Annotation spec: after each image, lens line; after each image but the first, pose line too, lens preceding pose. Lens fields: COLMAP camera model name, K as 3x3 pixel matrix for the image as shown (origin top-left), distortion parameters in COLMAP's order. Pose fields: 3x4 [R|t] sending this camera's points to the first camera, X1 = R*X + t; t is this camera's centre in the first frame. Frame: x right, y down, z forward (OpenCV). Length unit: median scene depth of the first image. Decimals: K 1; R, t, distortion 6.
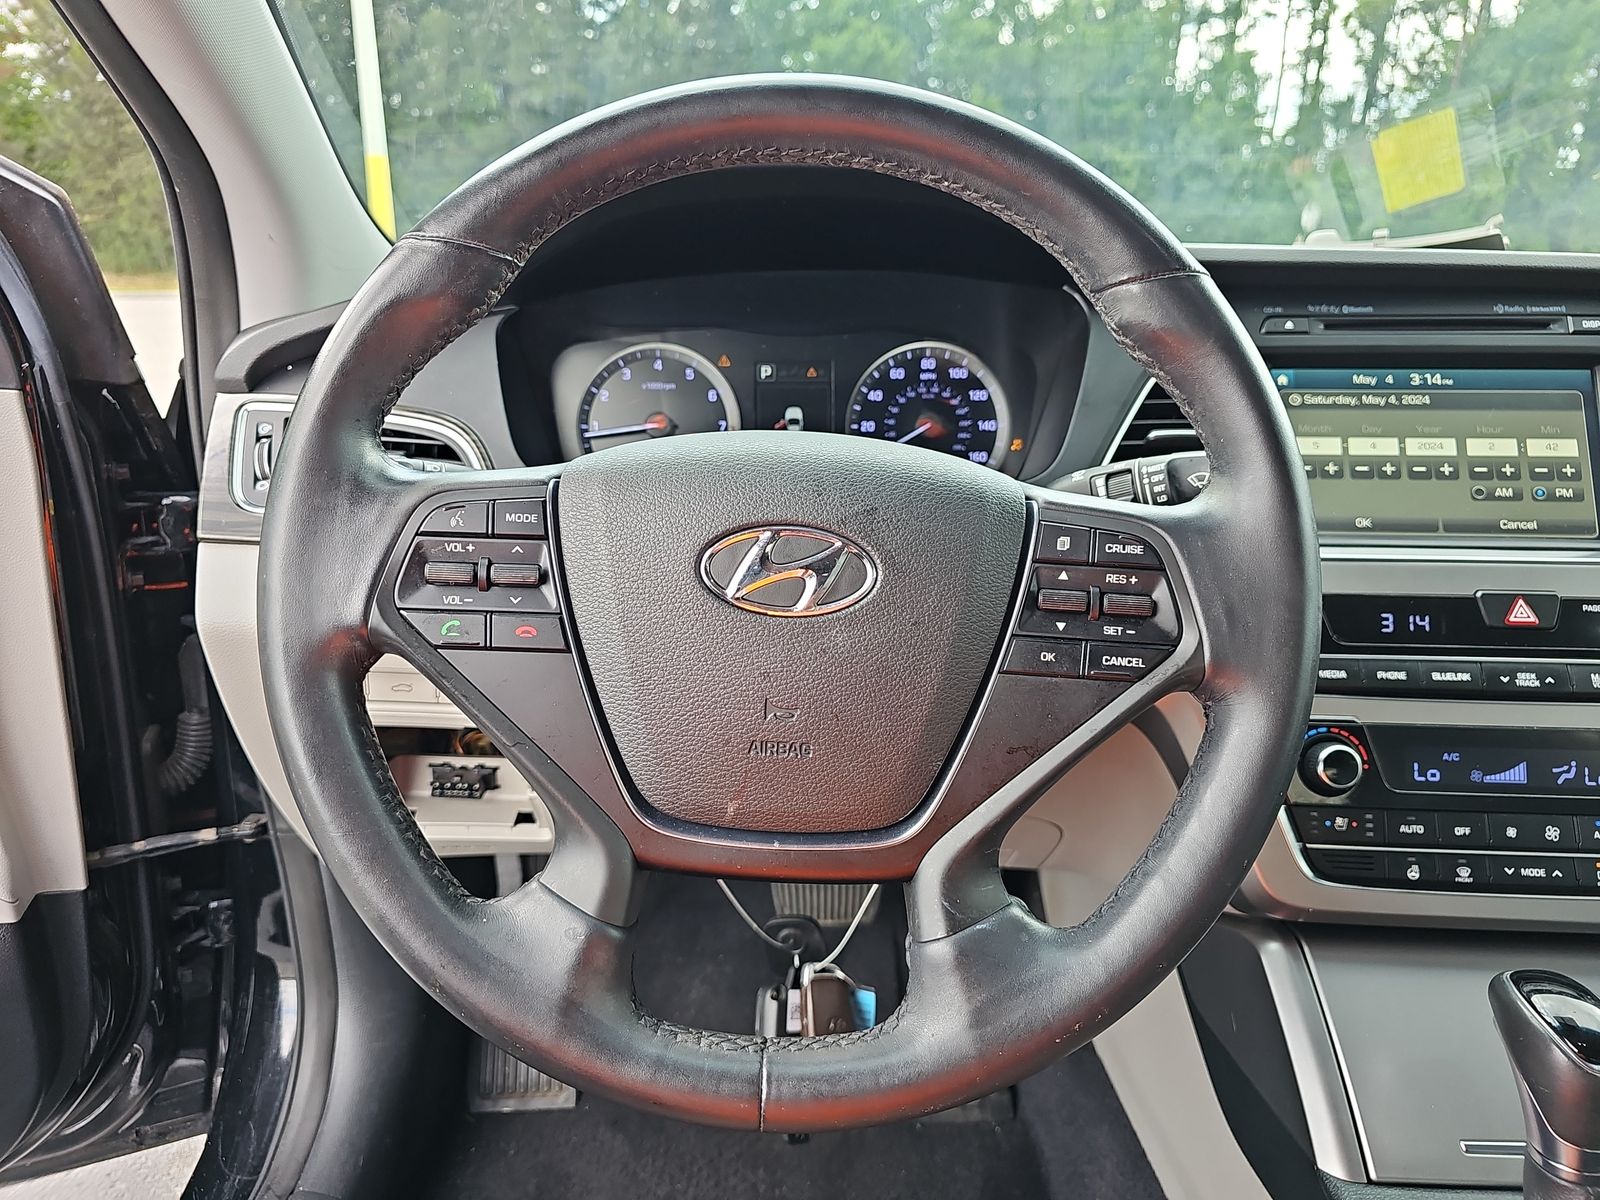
lens RADIAL K [[1060.5, 0, 791.6], [0, 1060.5, 581.1], [0, 0, 1]] dist [-0.008632, 0.000986]
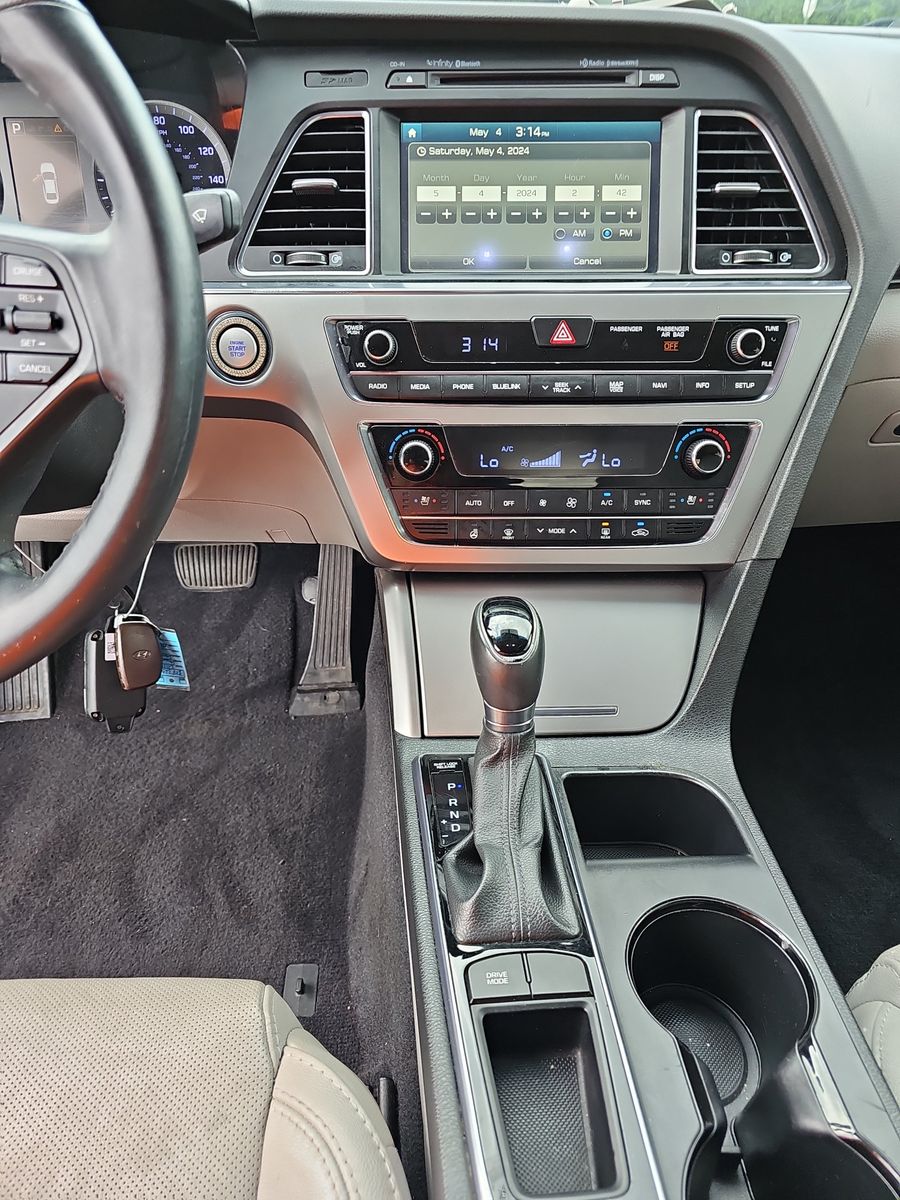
lens RADIAL K [[828.4, 0, 450.0], [0, 828.4, 600.0], [0, 0, 1]] dist [-0.046827, 0.048000]
pose [[0.997391, -0.042409, 0.058424, 0.450541], [0.021205, 0.945666, 0.324447, 0.006892], [-0.069009, -0.322361, 0.944098, -0.036405]]
